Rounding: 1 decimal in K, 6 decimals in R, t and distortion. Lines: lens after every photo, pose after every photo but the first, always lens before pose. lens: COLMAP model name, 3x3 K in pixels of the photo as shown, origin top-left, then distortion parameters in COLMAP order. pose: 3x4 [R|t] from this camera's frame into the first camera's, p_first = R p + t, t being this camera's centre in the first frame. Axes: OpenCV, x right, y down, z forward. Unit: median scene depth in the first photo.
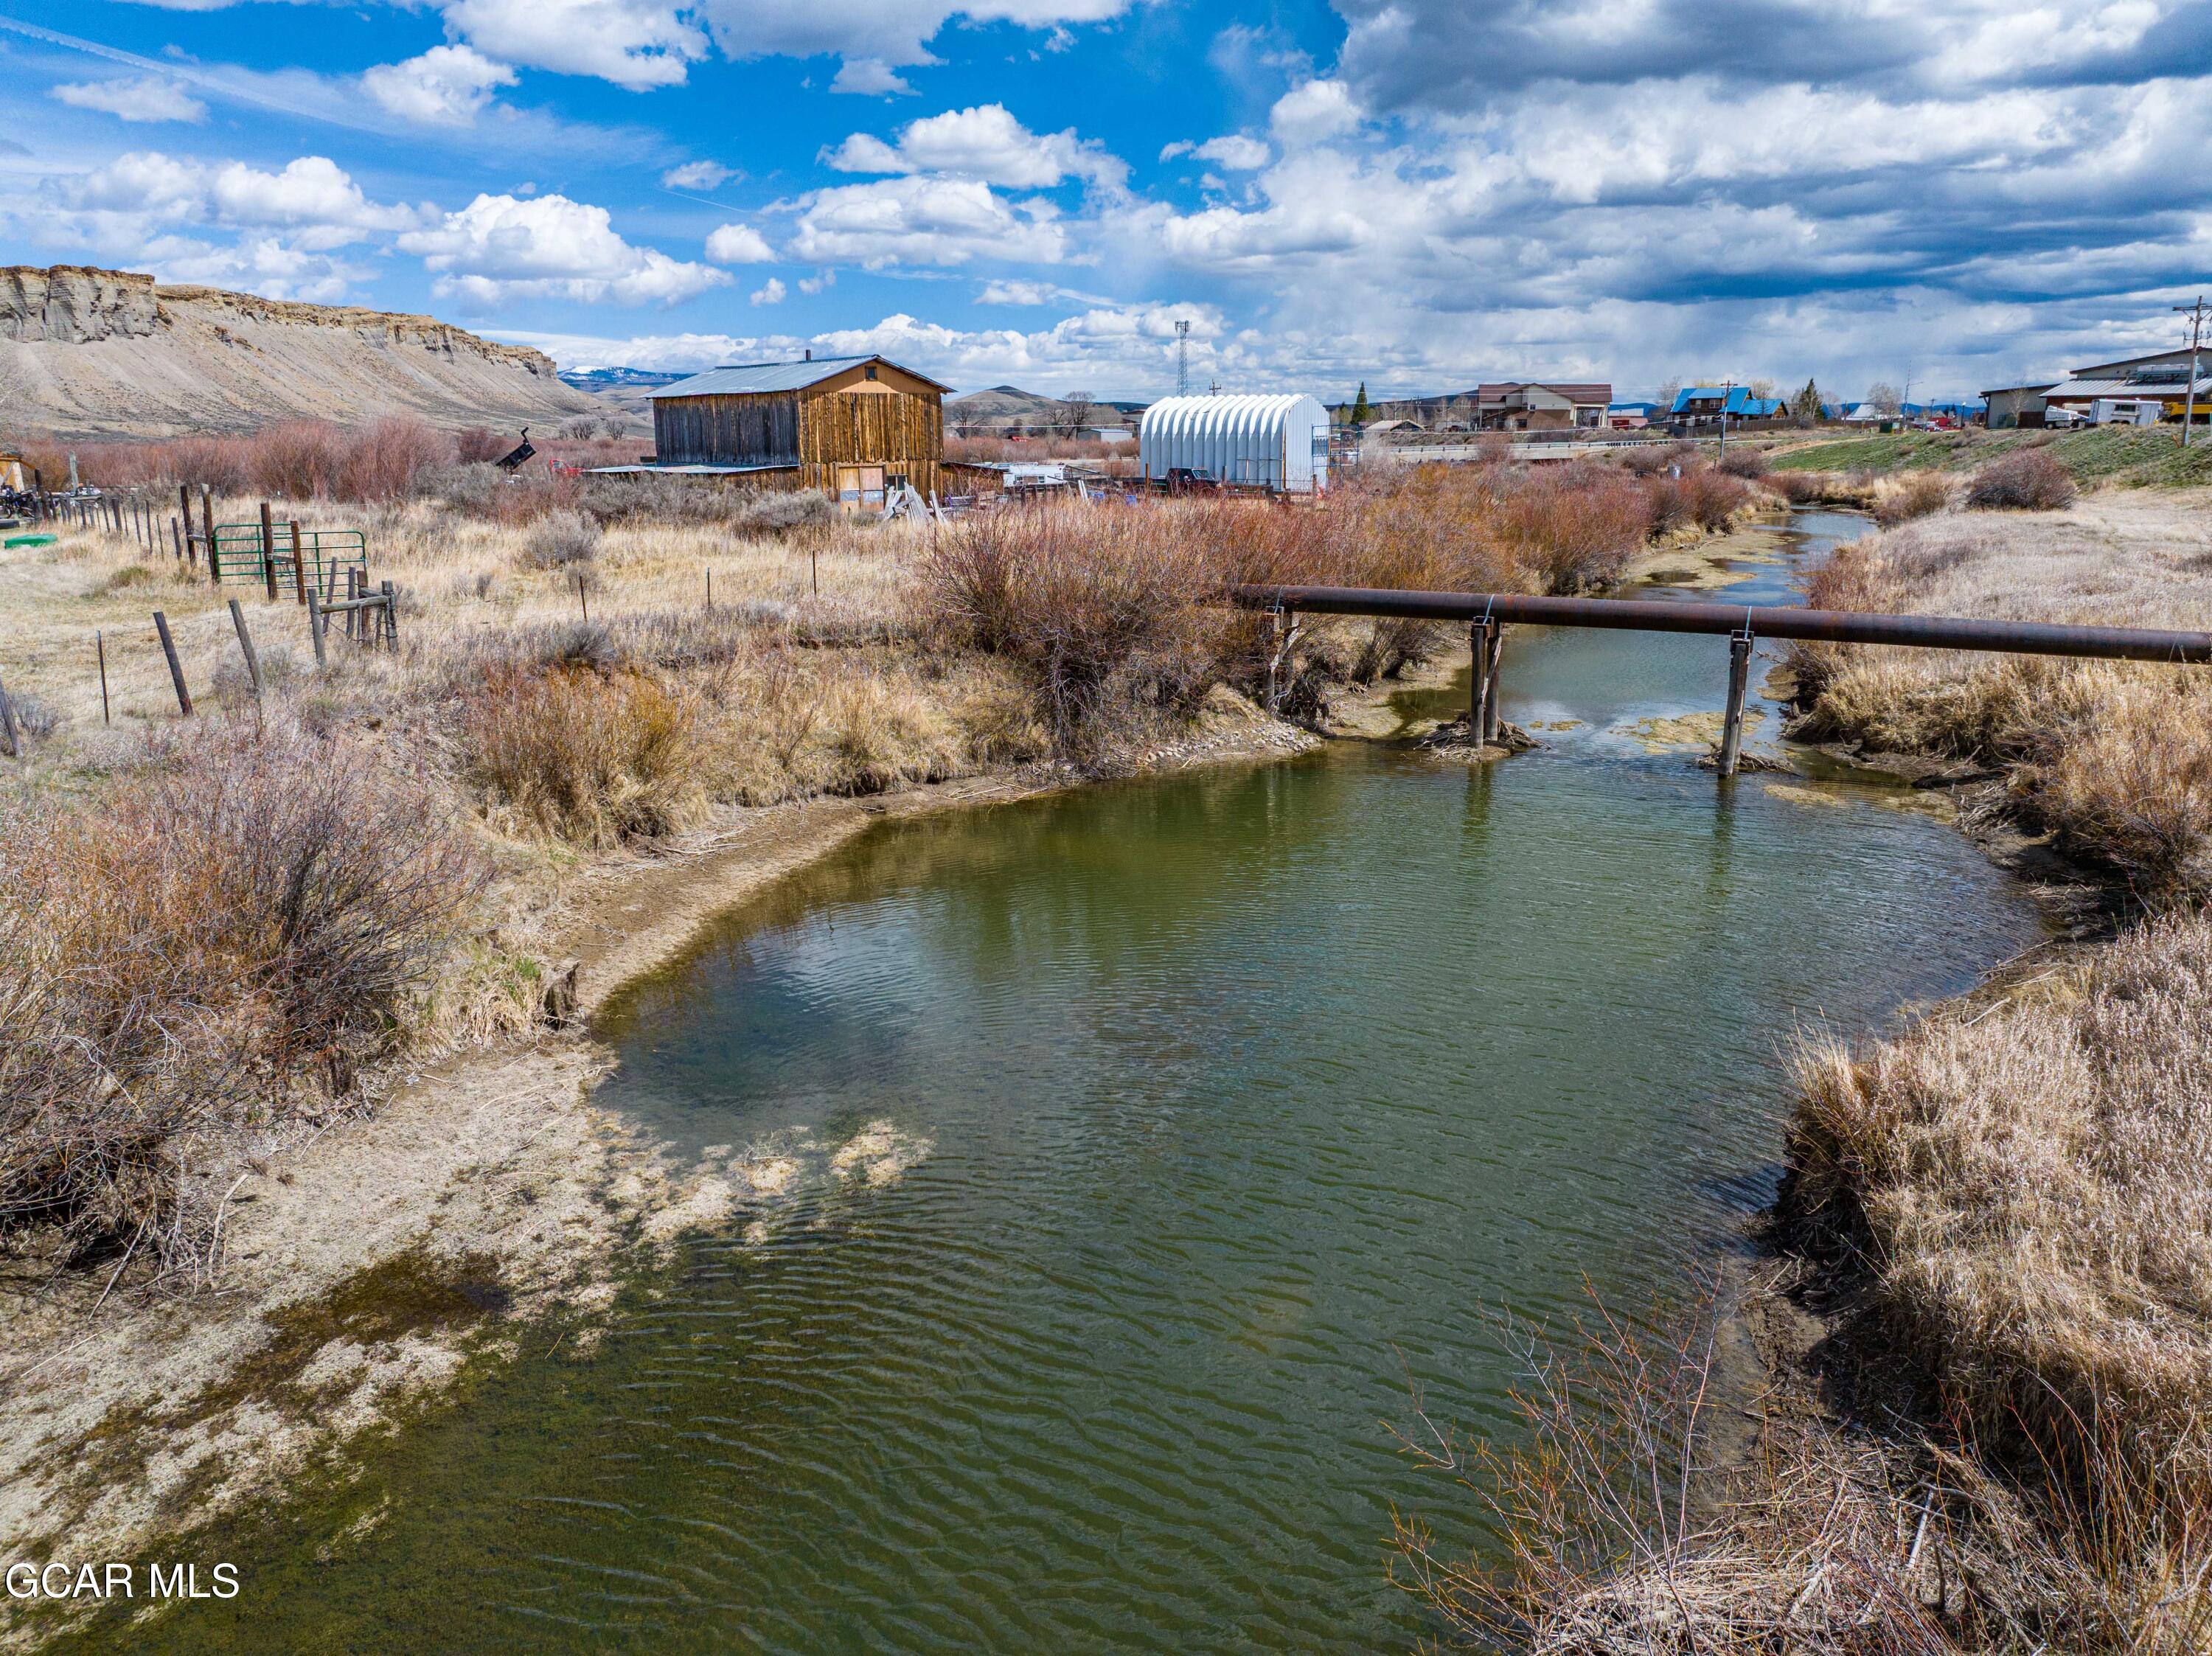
lens RADIAL K [[1521.5, 0, 1097.4], [0, 1521.5, 821.0], [0, 0, 1]] dist [-0.023751, -0.008241]
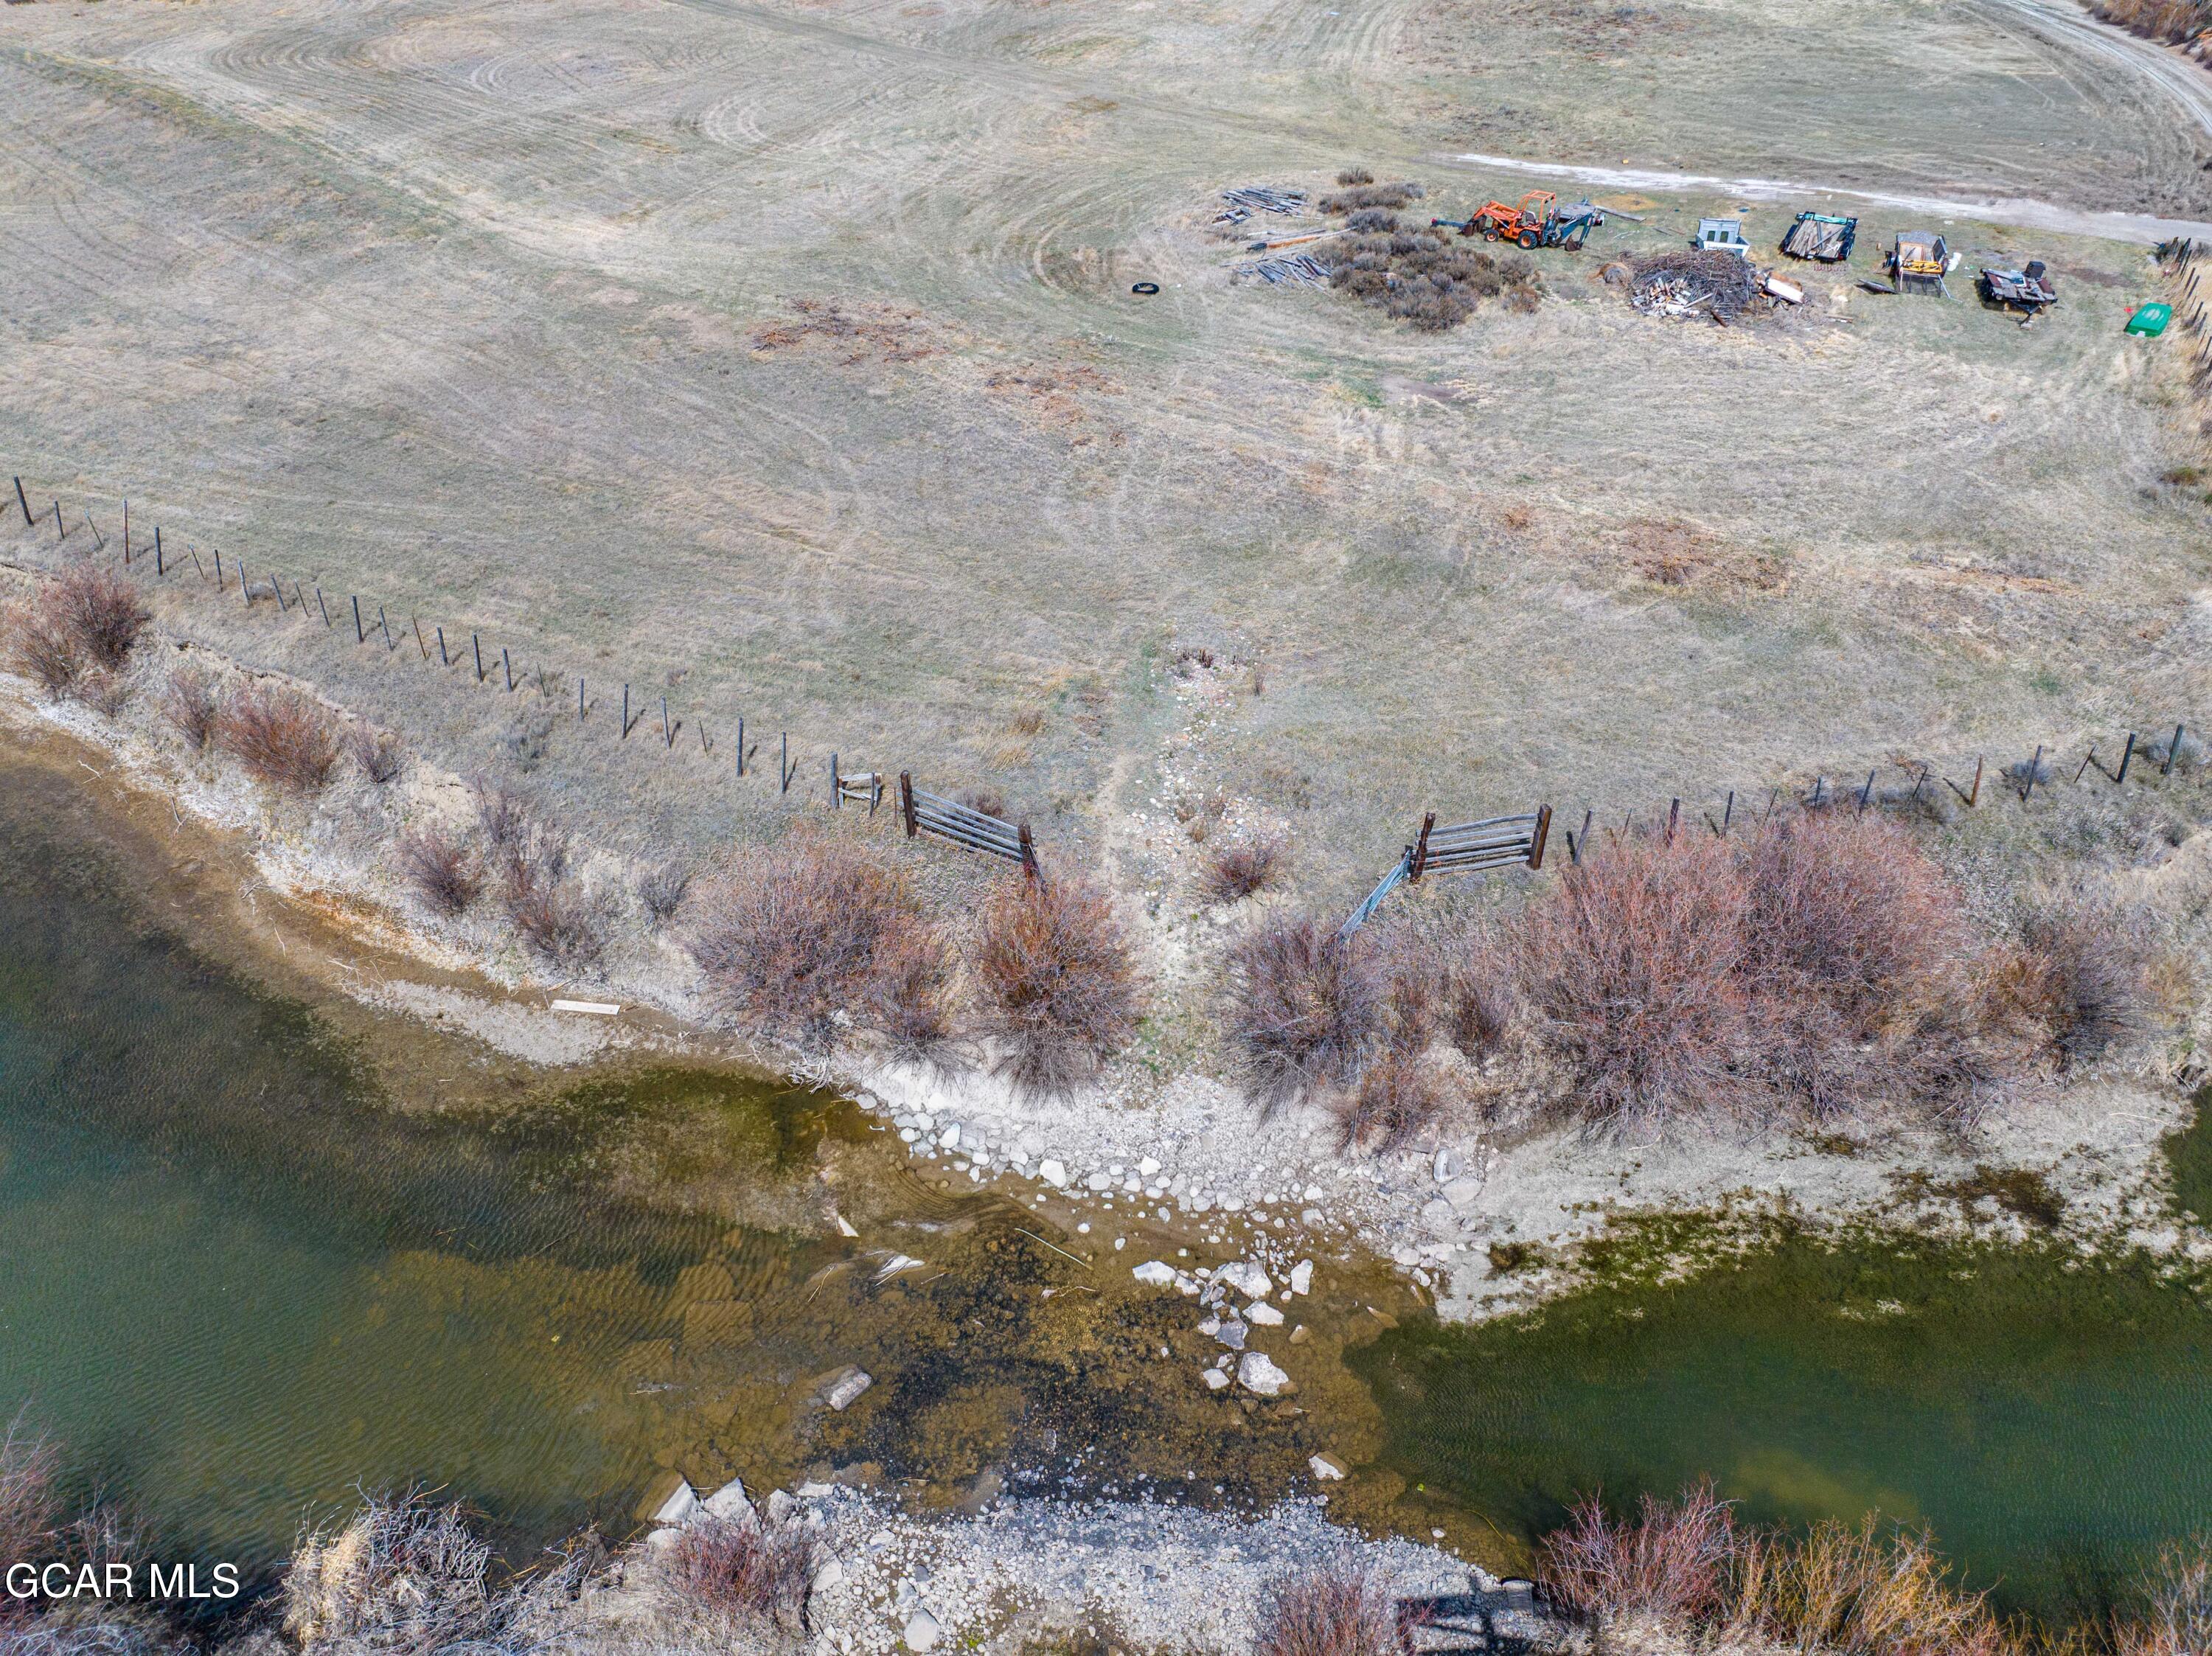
lens RADIAL K [[1521.5, 0, 1103.4], [0, 1521.5, 824.5], [0, 0, 1]] dist [-0.023751, -0.008241]
pose [[0.400745, 0.596238, -0.695632, 0.290441], [-0.202658, 0.798146, 0.567356, -1.187190], [0.893495, -0.086390, 0.440685, -1.335227]]
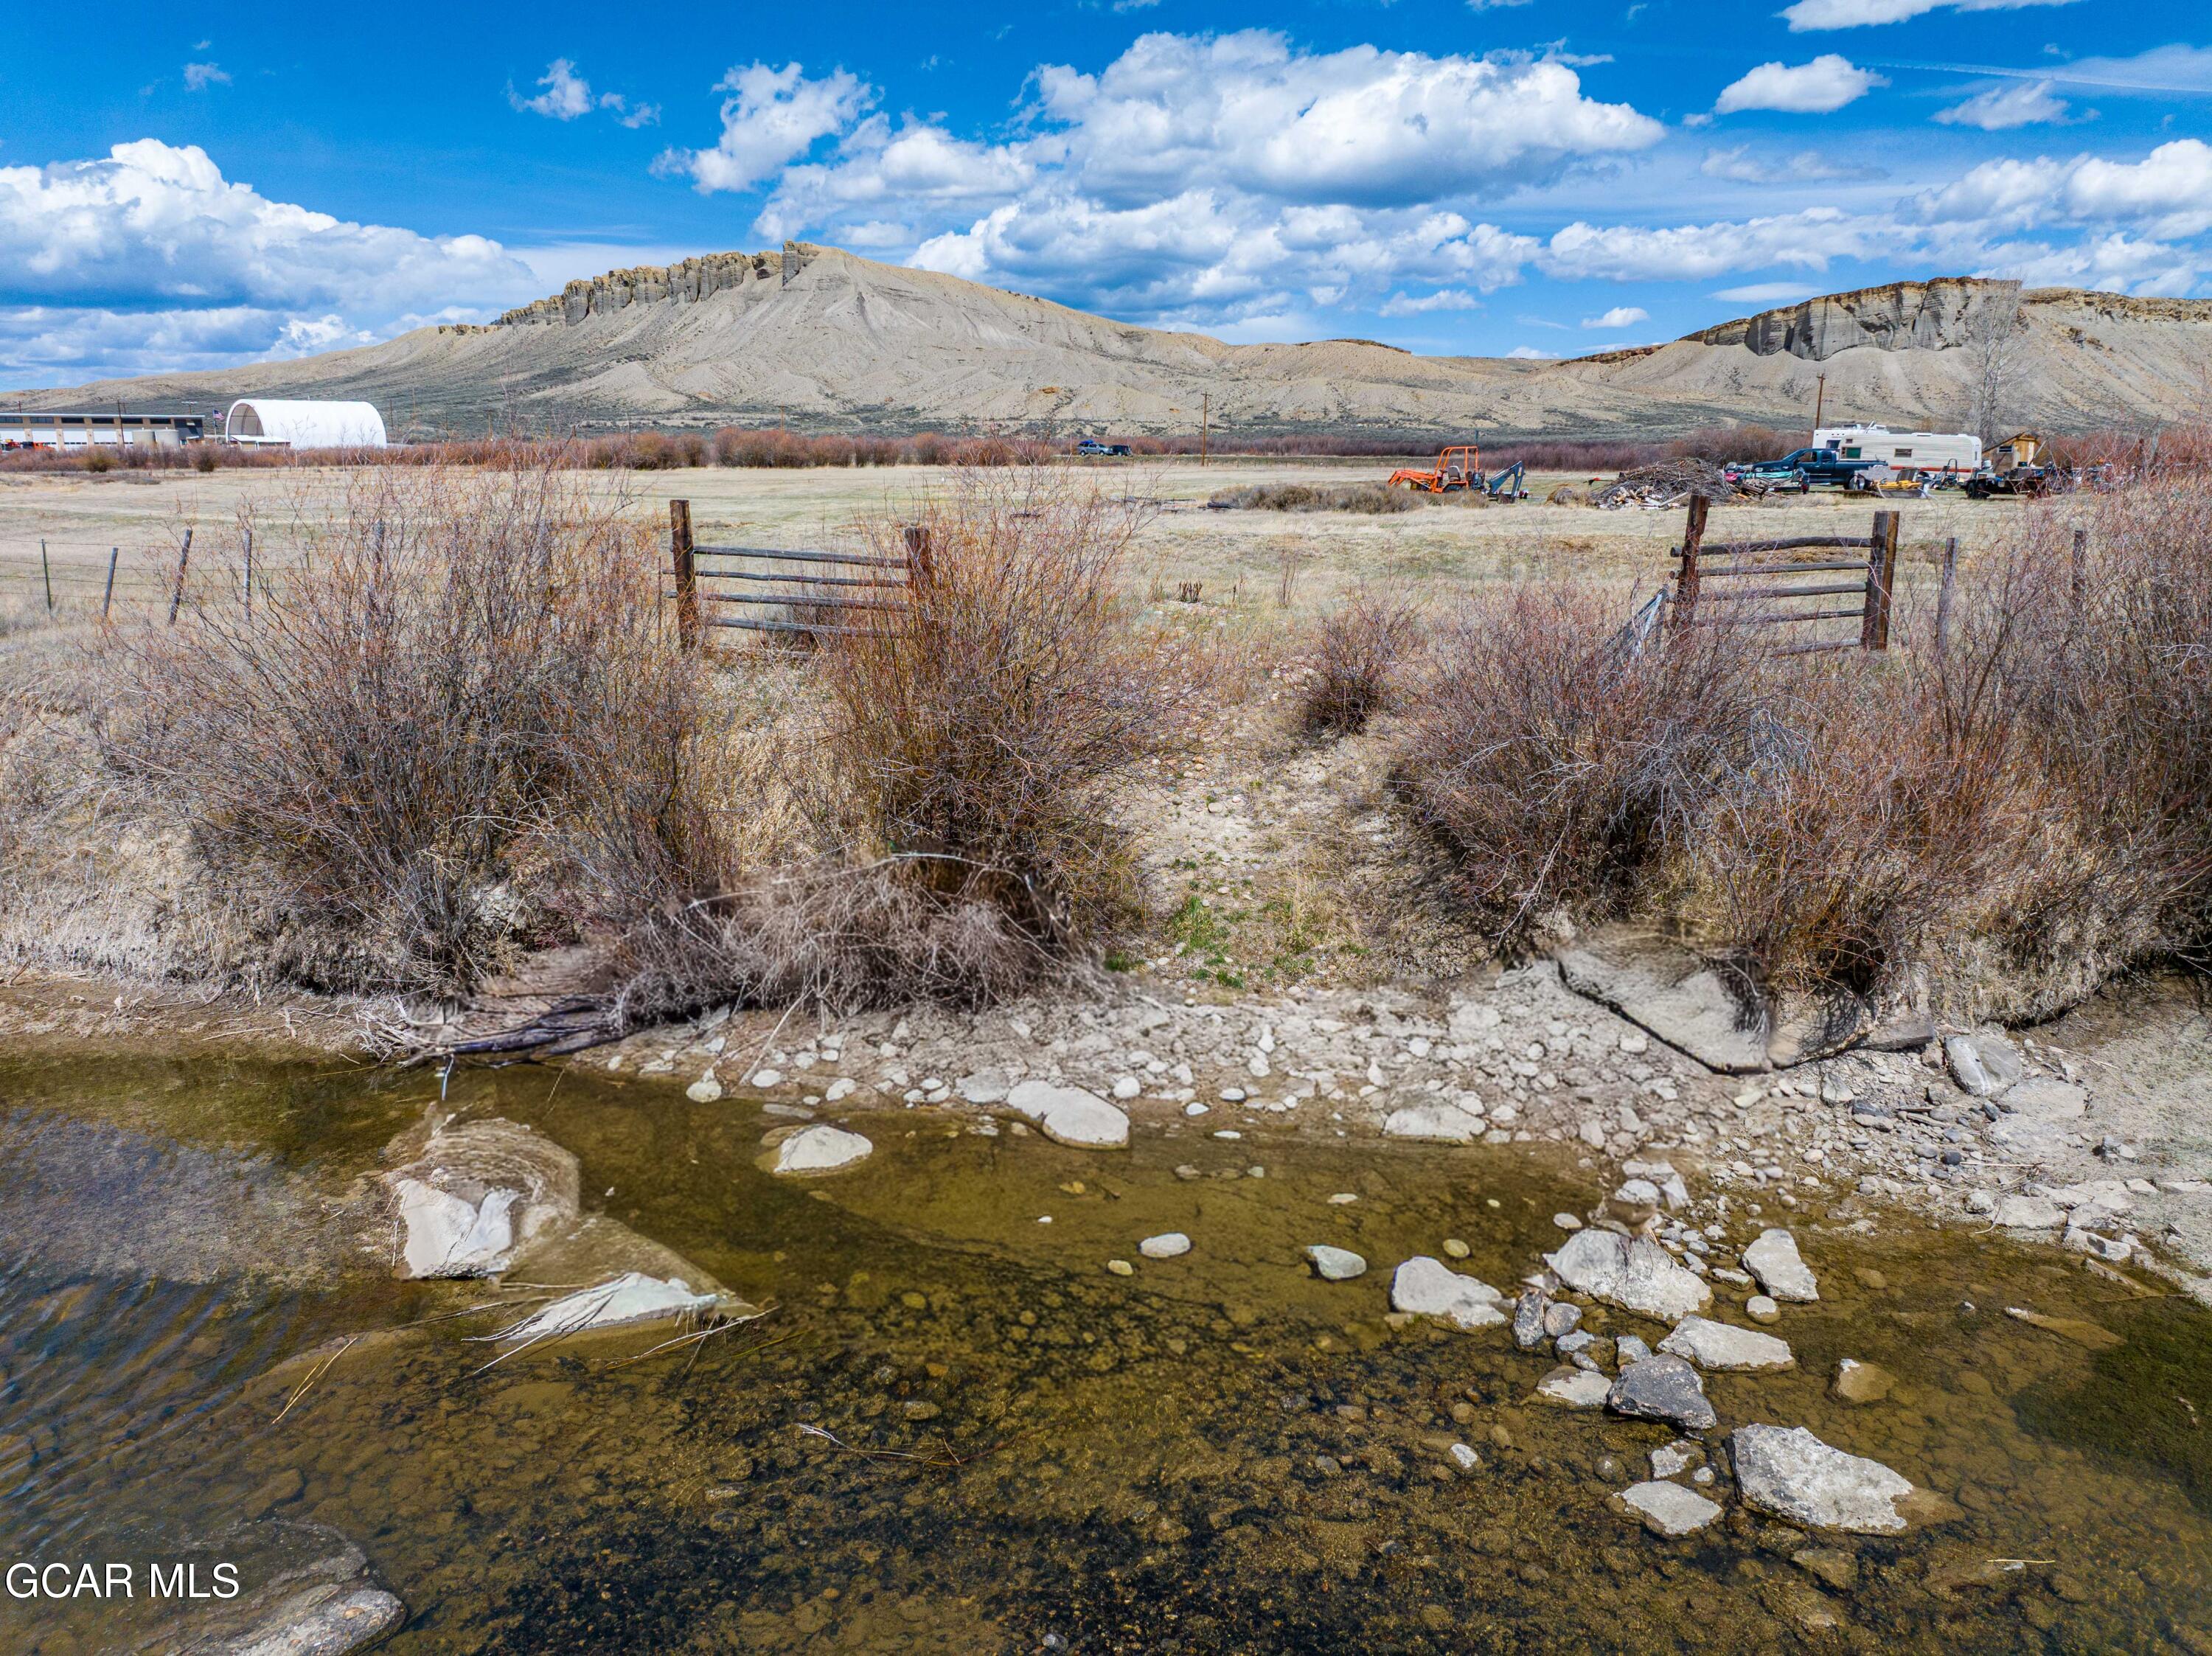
lens RADIAL K [[1521.5, 0, 1097.3], [0, 1521.5, 830.3], [0, 0, 1]] dist [-0.023751, -0.008241]
pose [[0.501320, 0.200040, -0.841821, -0.308923], [-0.197696, 0.973654, 0.113636, 0.278741], [0.842374, 0.109457, 0.527660, -0.874155]]
